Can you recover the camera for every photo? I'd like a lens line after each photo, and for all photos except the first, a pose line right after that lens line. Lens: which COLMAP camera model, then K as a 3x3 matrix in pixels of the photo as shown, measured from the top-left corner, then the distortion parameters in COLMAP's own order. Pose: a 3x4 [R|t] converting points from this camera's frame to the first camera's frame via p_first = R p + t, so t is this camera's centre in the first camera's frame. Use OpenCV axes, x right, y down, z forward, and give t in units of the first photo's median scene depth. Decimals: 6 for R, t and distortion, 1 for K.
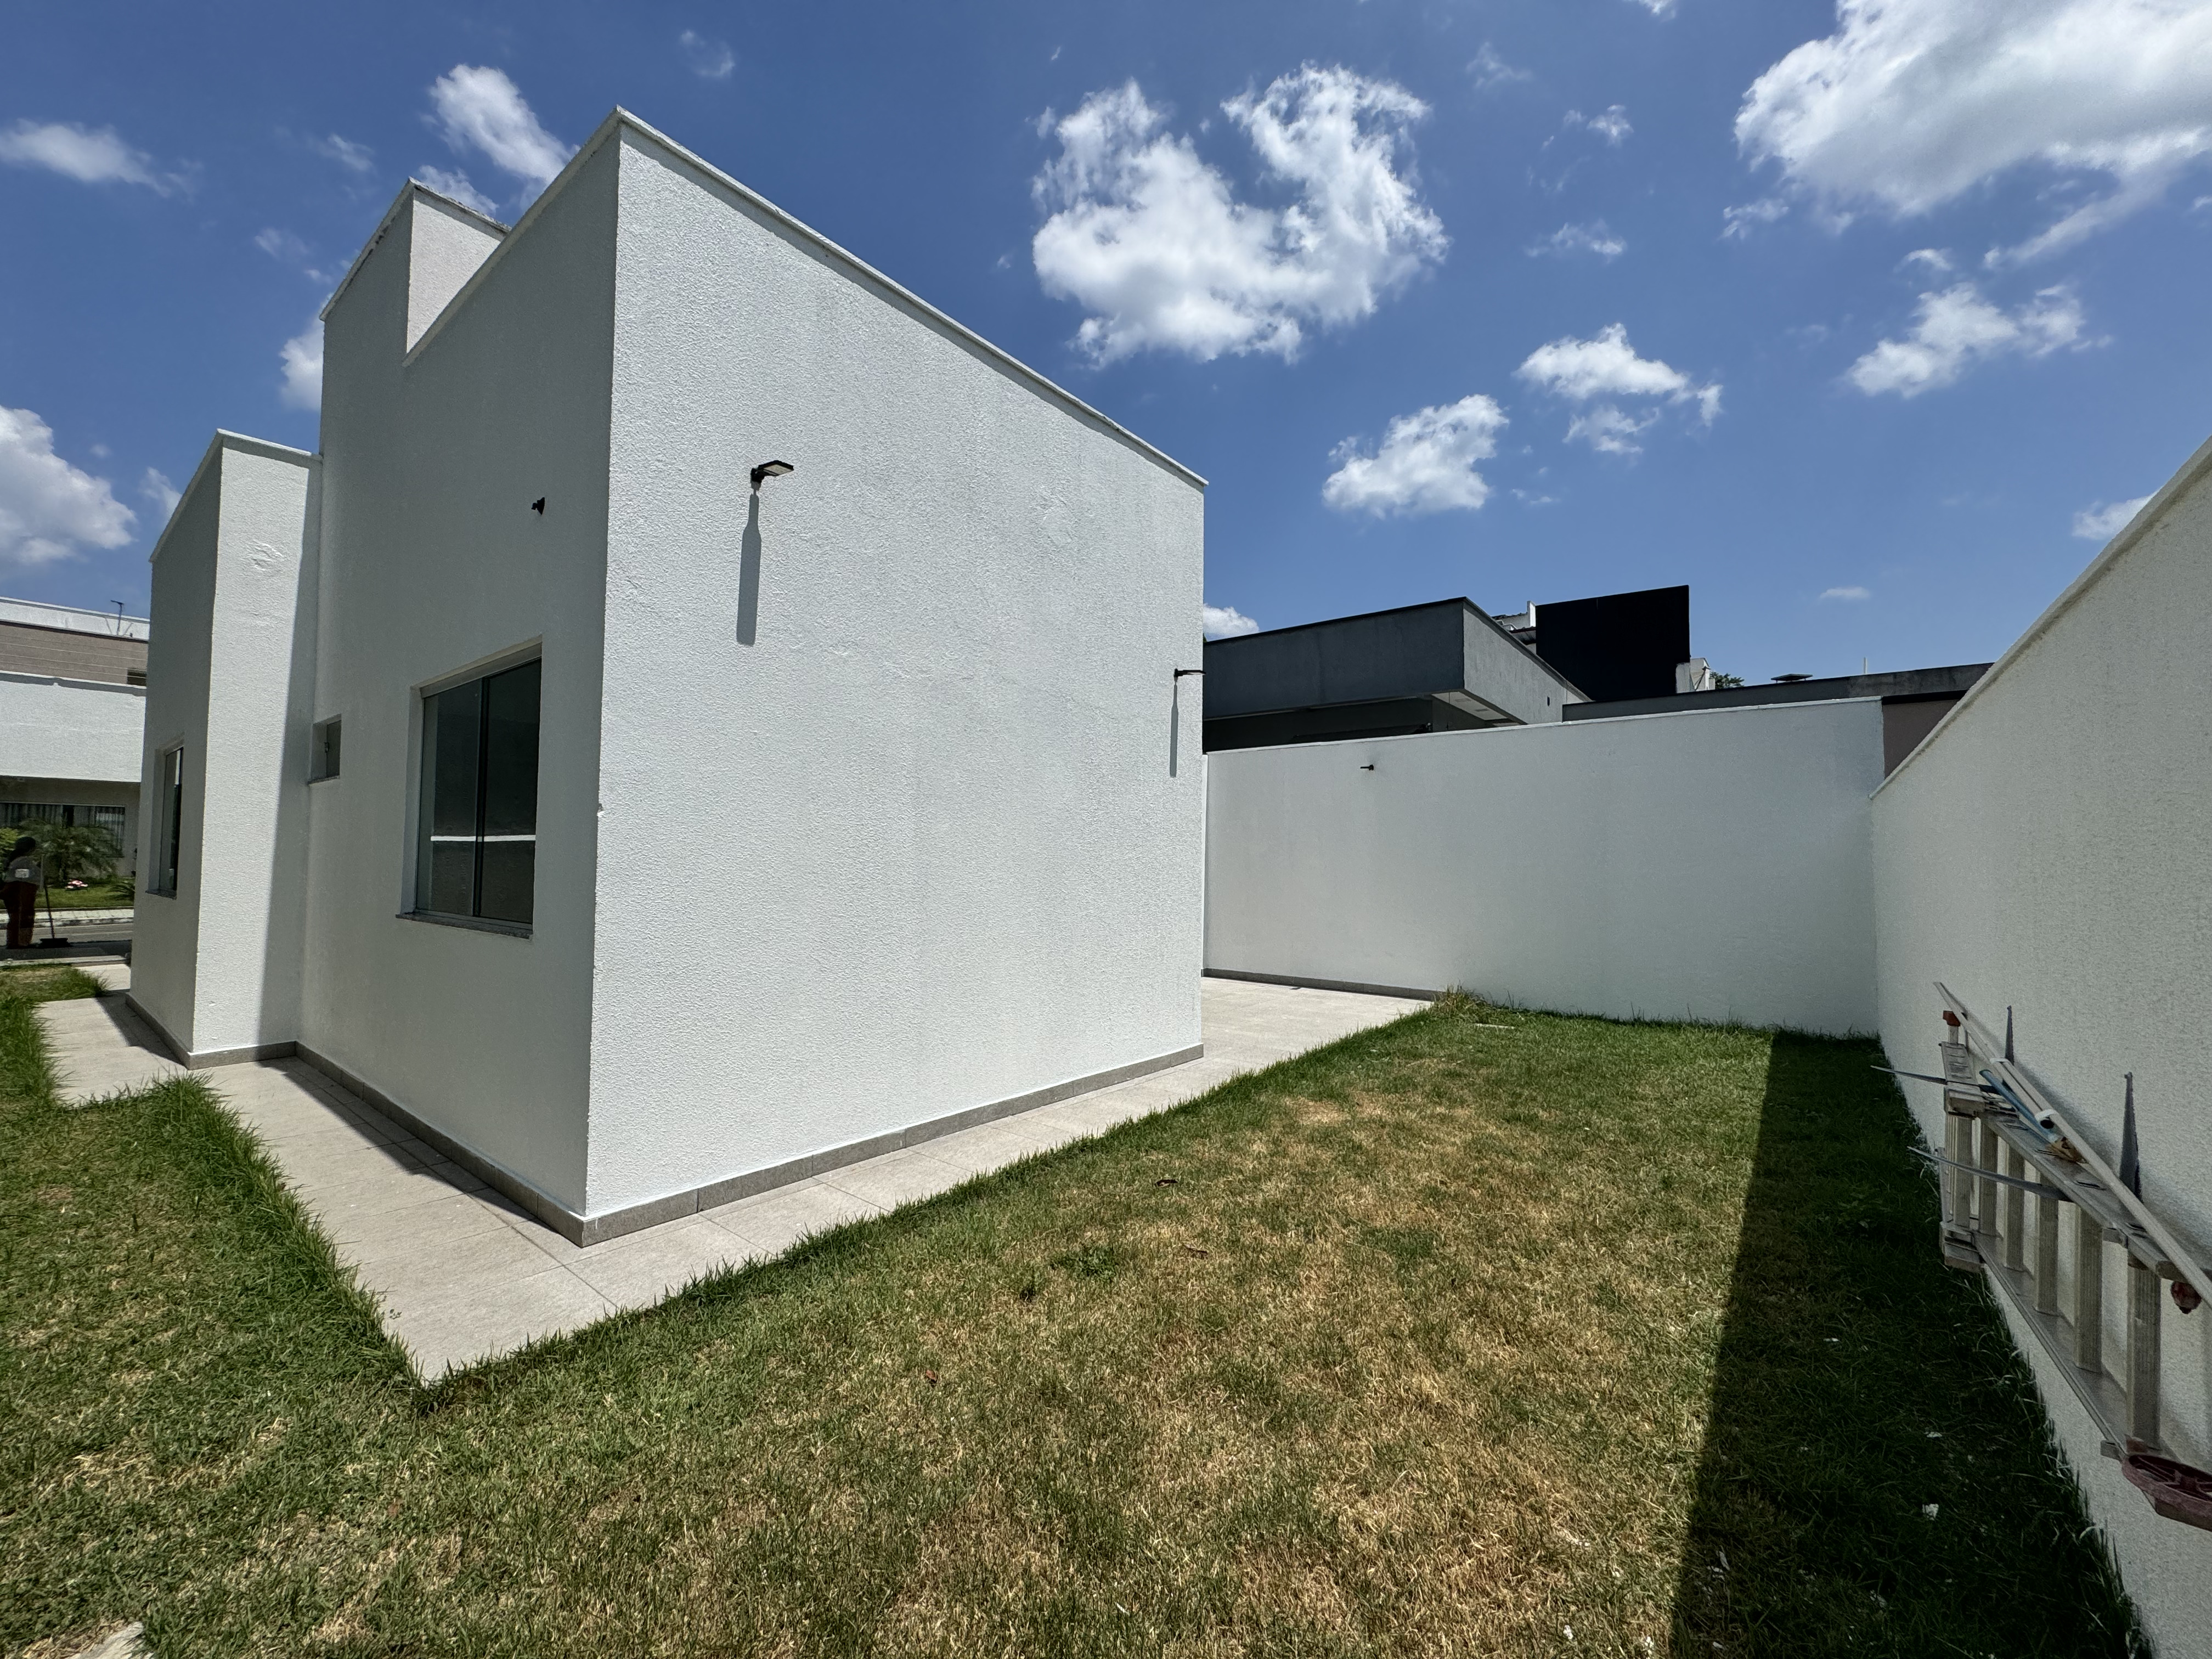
lens RADIAL K [[884.7, 0, 1097.7], [0, 884.7, 828.4], [0, 0, 1]] dist [-0.003753, 0.000525]
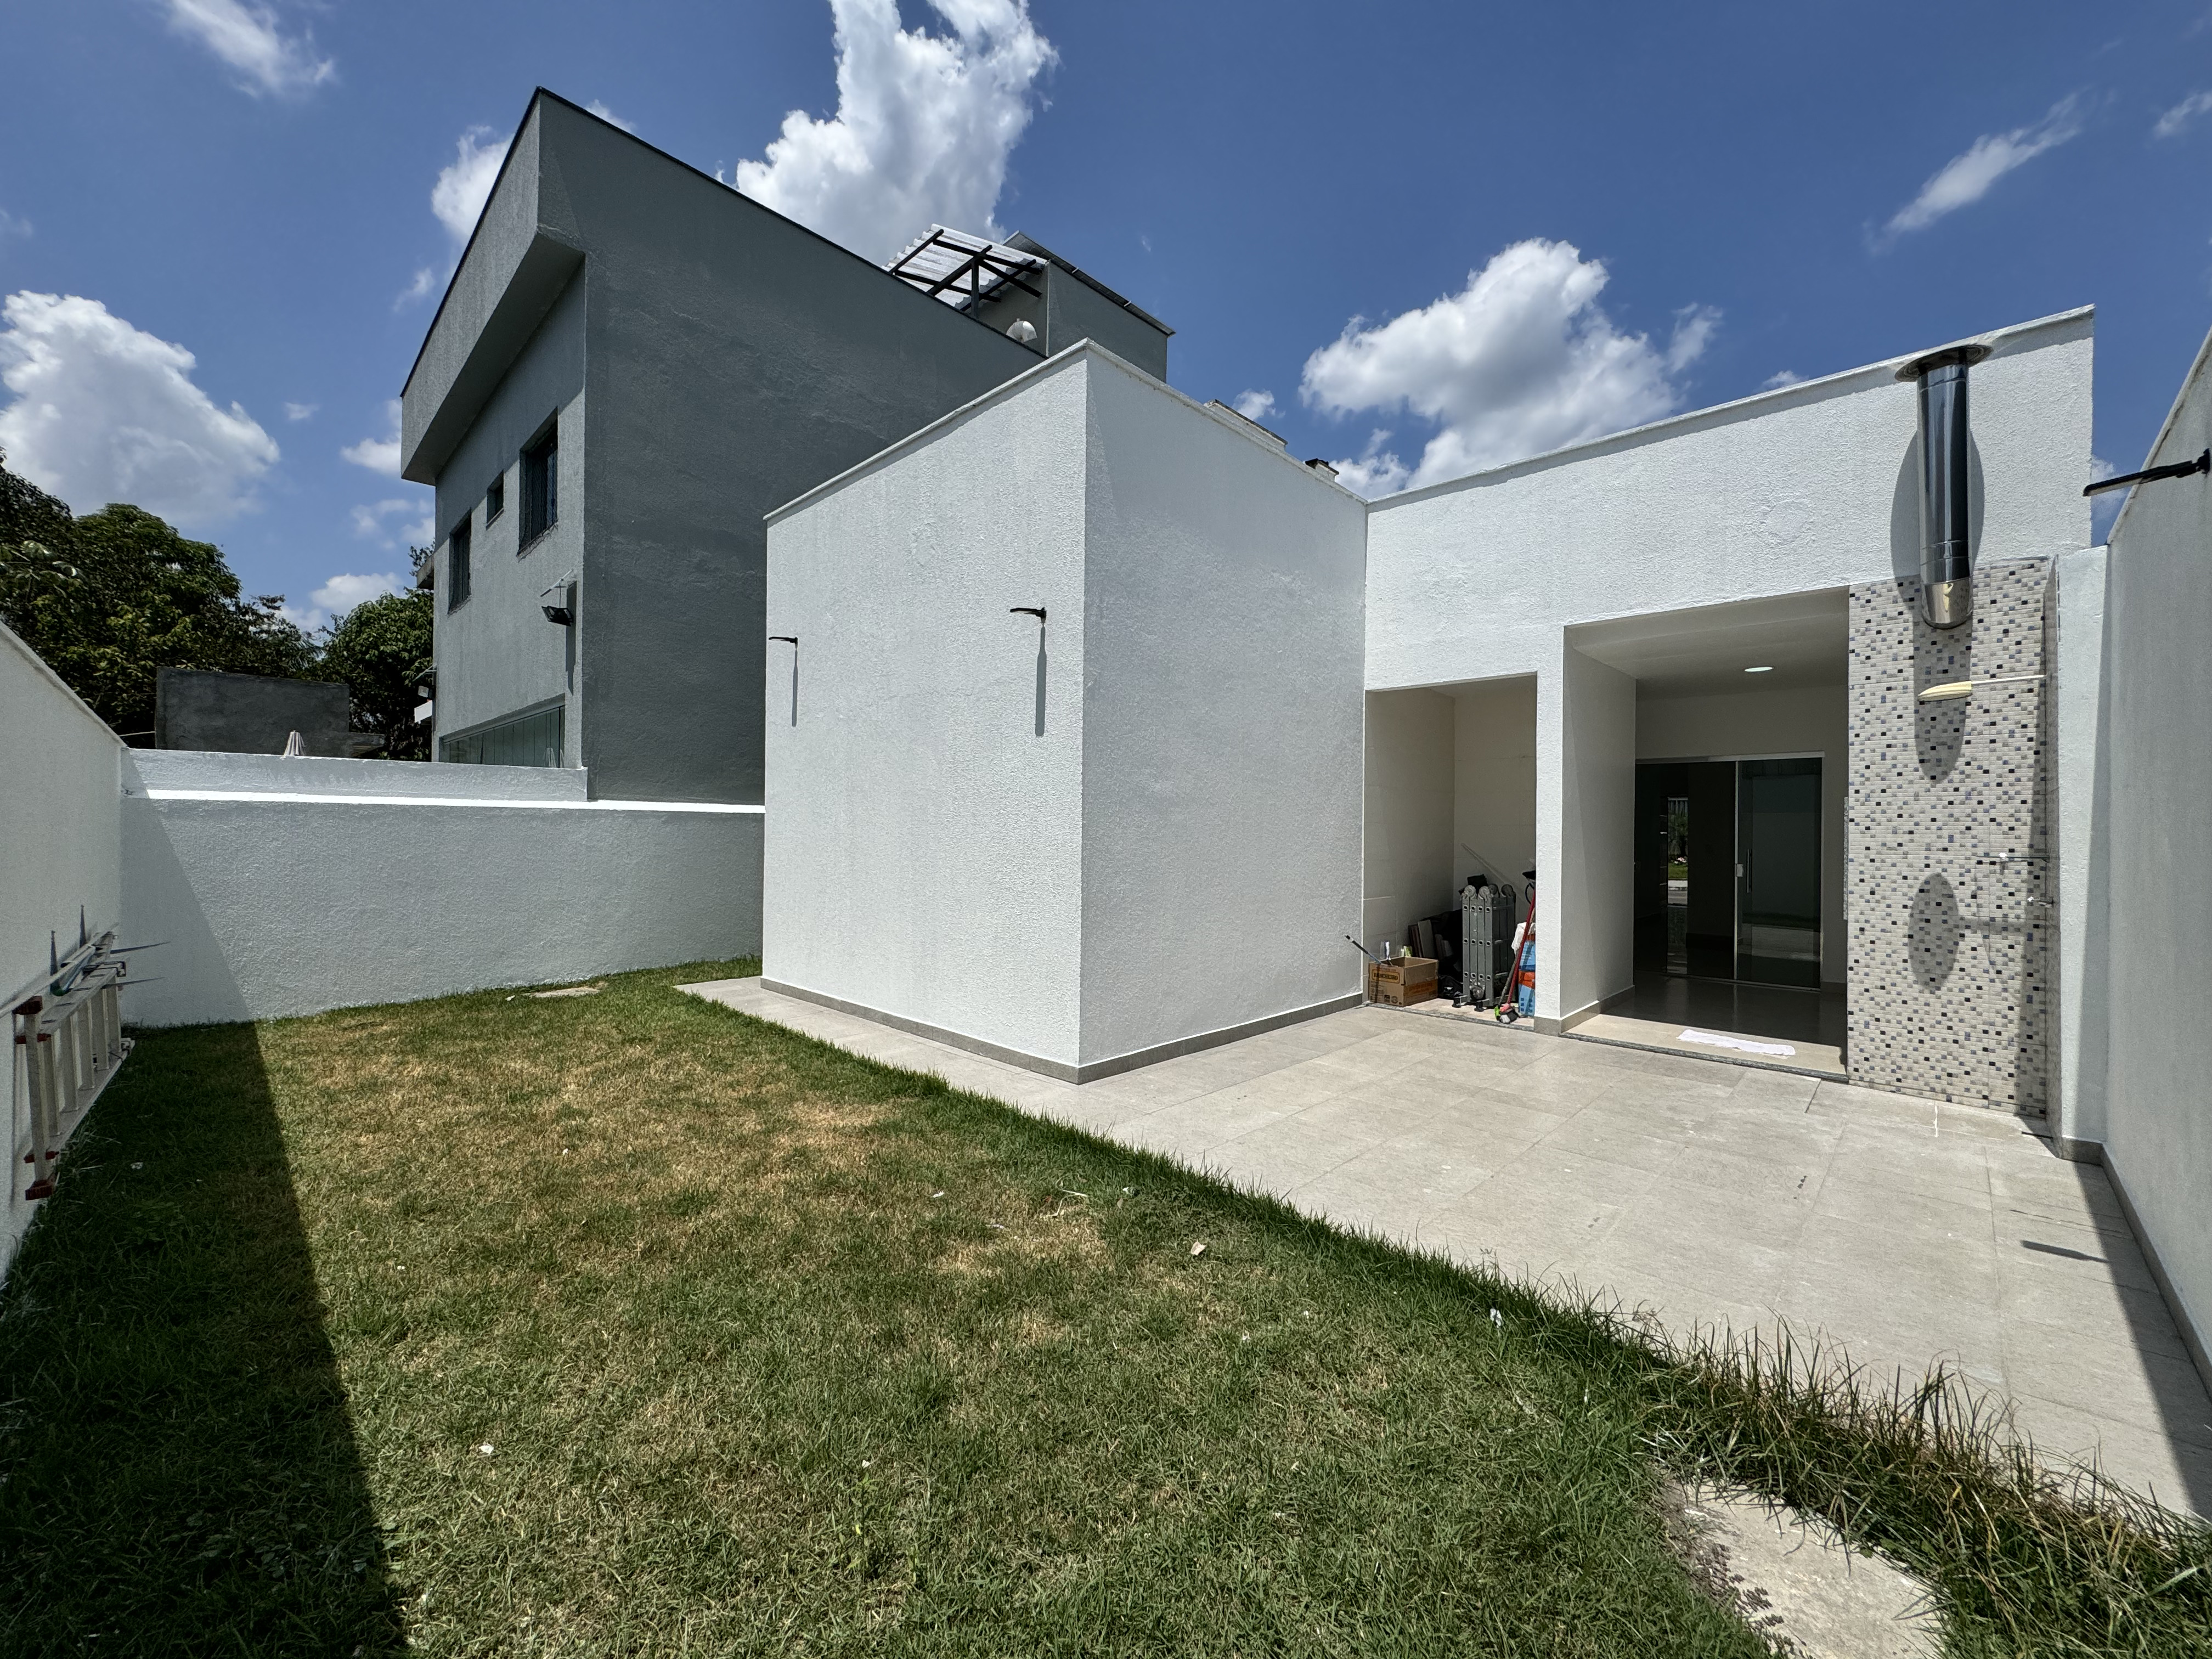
lens RADIAL K [[884.7, 0, 1097.7], [0, 884.7, 828.4], [0, 0, 1]] dist [-0.003753, 0.000525]
pose [[-0.098329, -0.012020, -0.995081, 1.252753], [0.022960, 0.999633, -0.014344, 0.060058], [0.994889, -0.024257, -0.098017, 1.536441]]
